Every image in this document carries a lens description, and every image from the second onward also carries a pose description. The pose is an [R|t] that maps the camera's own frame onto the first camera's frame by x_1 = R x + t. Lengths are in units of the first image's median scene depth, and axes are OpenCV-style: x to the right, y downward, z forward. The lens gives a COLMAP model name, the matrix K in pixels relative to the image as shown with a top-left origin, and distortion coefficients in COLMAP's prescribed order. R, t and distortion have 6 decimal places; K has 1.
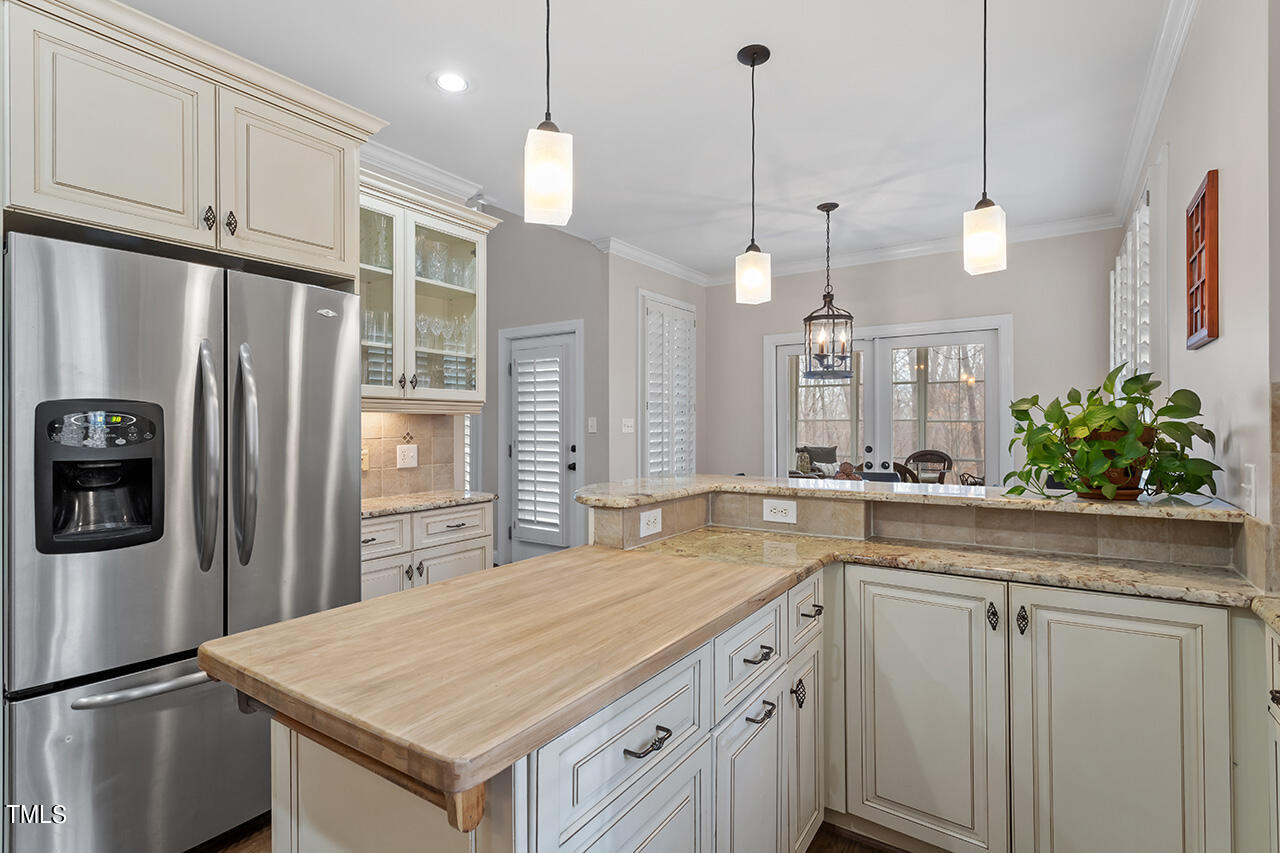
lens RADIAL K [[615.2, 0, 640.9], [0, 615.2, 423.8], [0, 0, 1]] dist [0.003433, 0.000854]
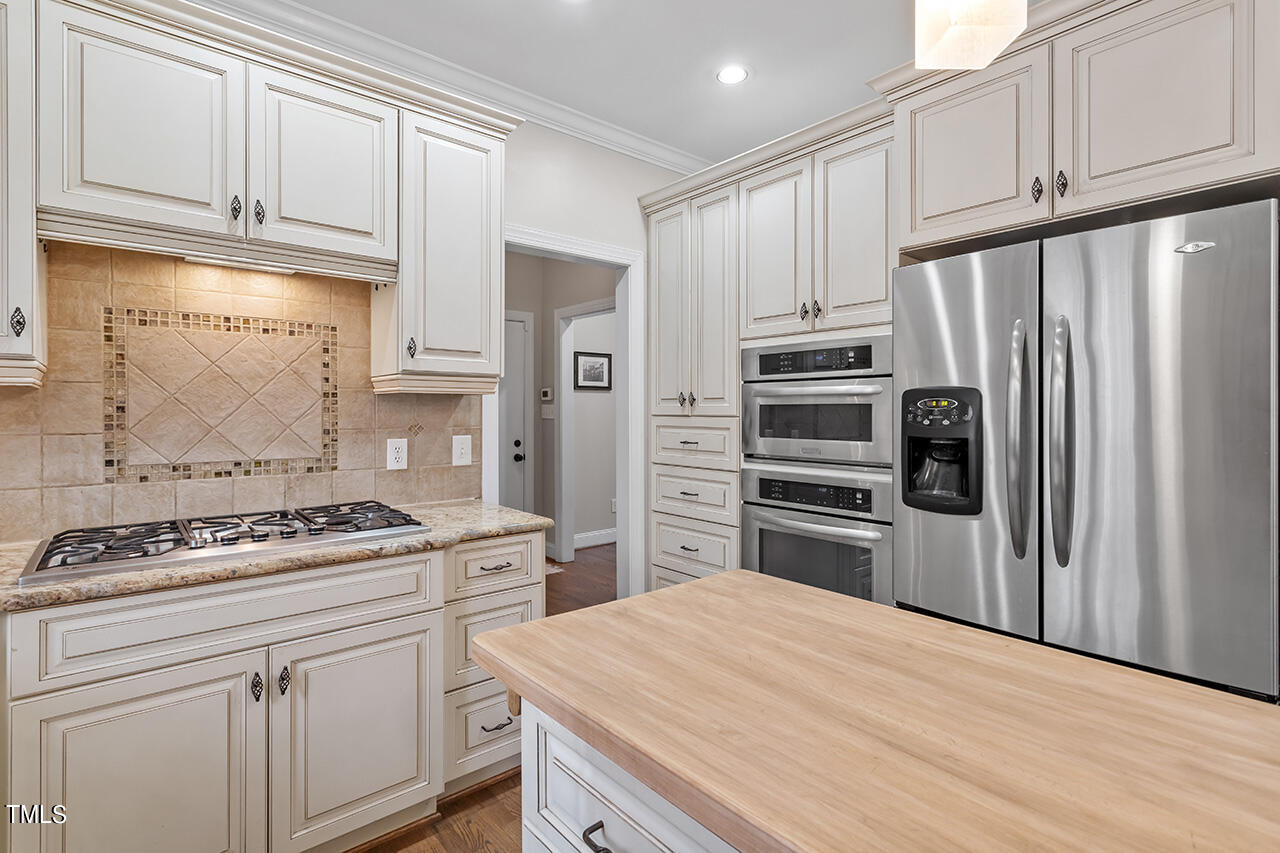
lens RADIAL K [[615.2, 0, 643.9], [0, 615.2, 409.5], [0, 0, 1]] dist [0.003433, 0.000854]
pose [[-0.271733, 0.007029, -0.962347, 0.619833], [0.008310, 0.999953, 0.004957, -0.008741], [0.962337, -0.006650, -0.271779, 1.080929]]
